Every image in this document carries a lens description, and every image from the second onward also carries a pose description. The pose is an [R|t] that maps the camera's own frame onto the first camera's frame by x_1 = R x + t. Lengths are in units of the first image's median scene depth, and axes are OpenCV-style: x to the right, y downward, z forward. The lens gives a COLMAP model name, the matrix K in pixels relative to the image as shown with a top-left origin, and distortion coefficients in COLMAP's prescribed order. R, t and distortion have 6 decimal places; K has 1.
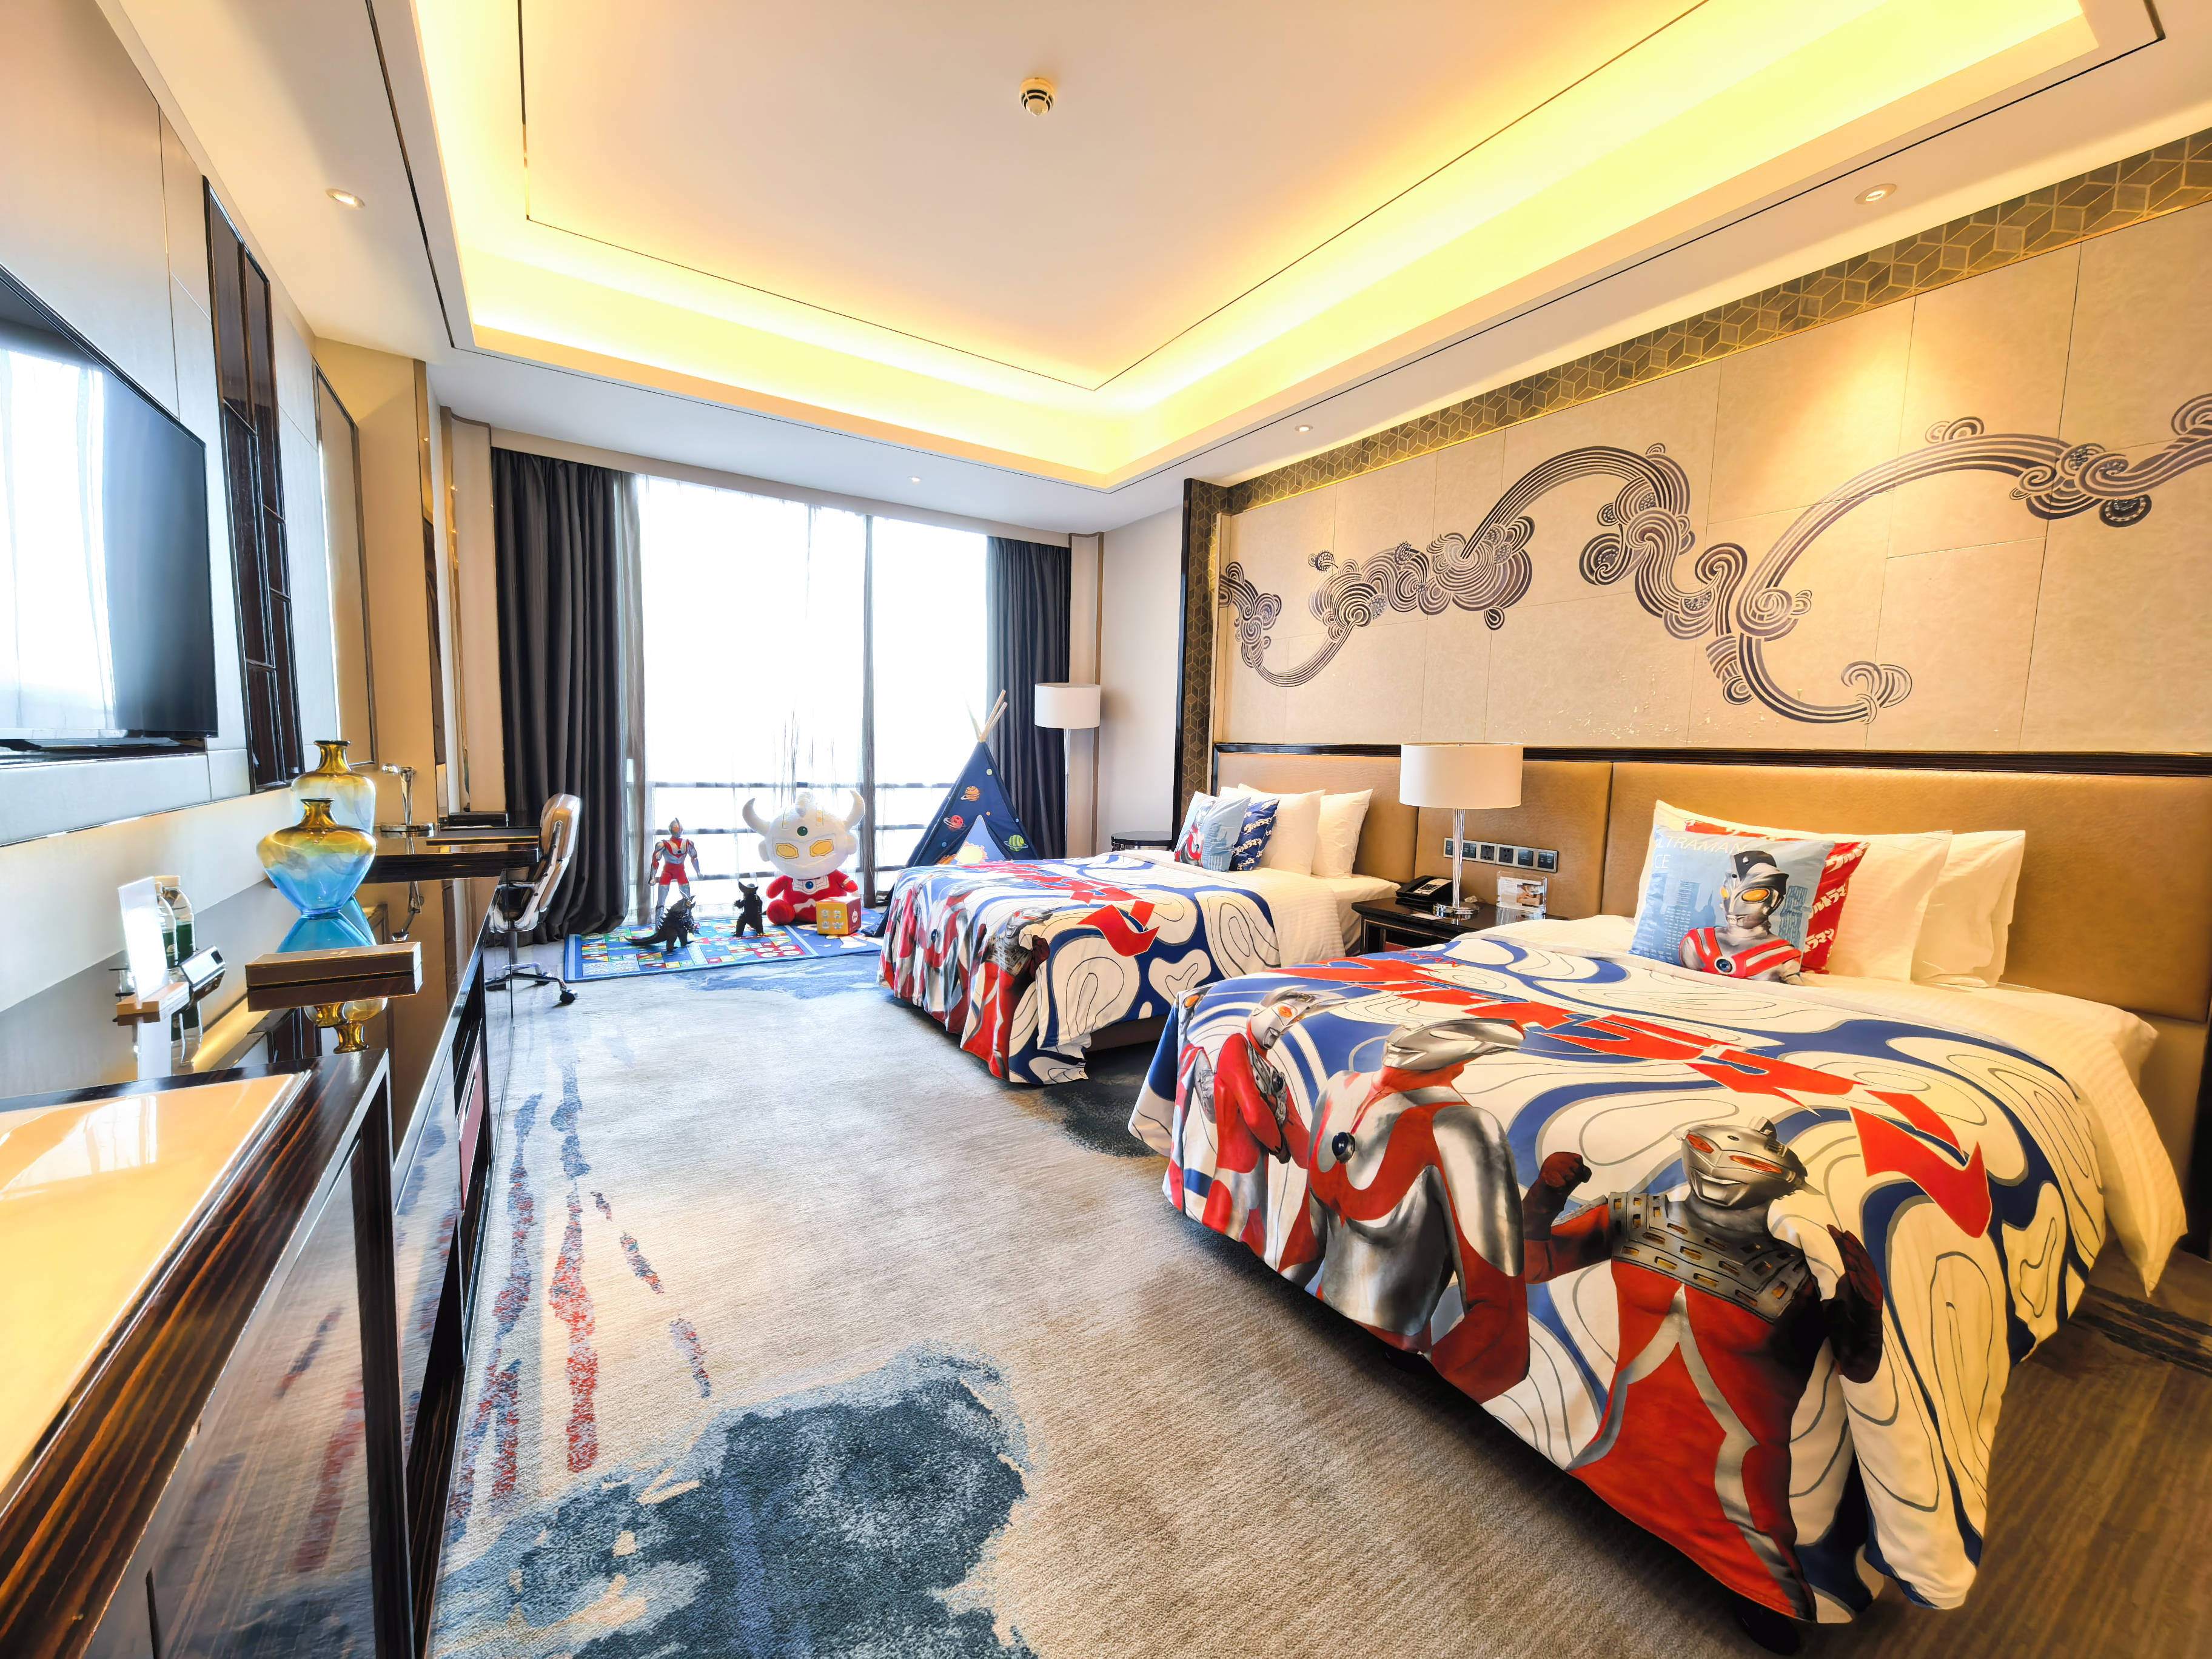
lens RADIAL K [[863.6, 0, 1106.0], [0, 863.6, 829.5], [0, 0, 1]] dist [0.012011, -0.000163]
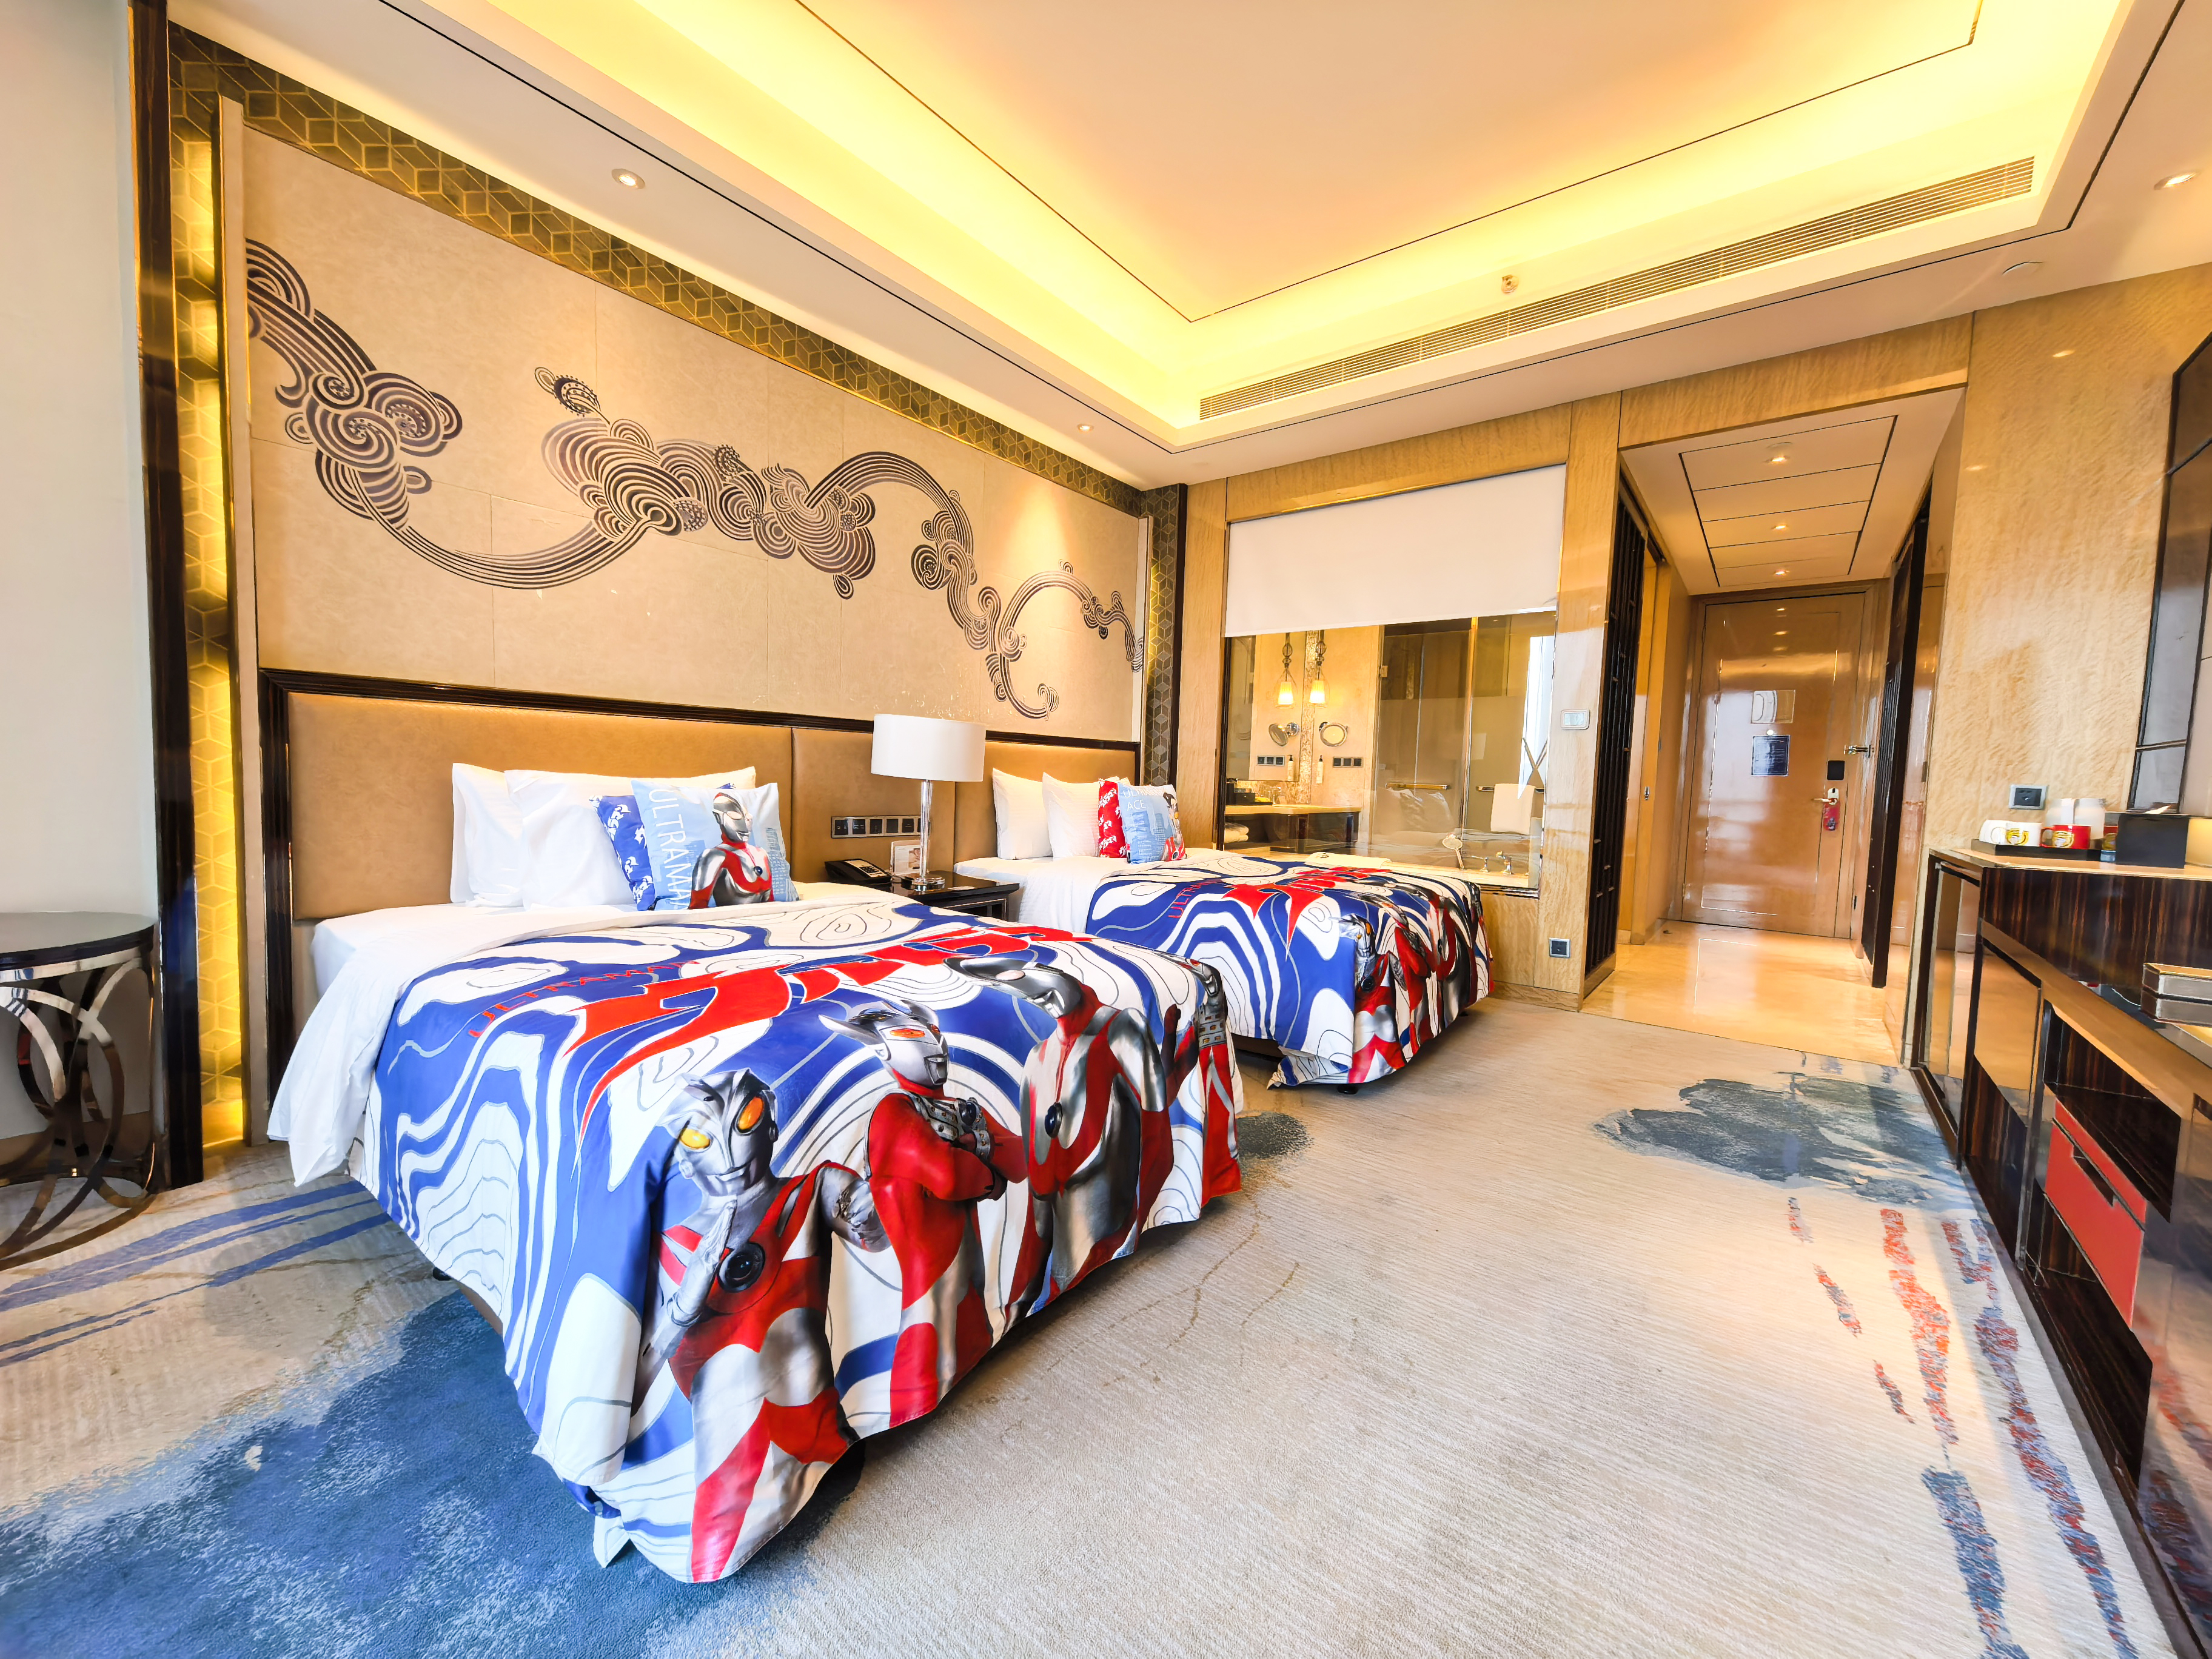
lens RADIAL K [[863.6, 0, 1106.0], [0, 863.6, 829.5], [0, 0, 1]] dist [0.012011, -0.000163]
pose [[-0.333247, -0.098284, 0.937703, -0.606303], [0.046063, 0.991667, 0.120310, -0.079399], [-0.941714, 0.083286, -0.325942, 1.099163]]
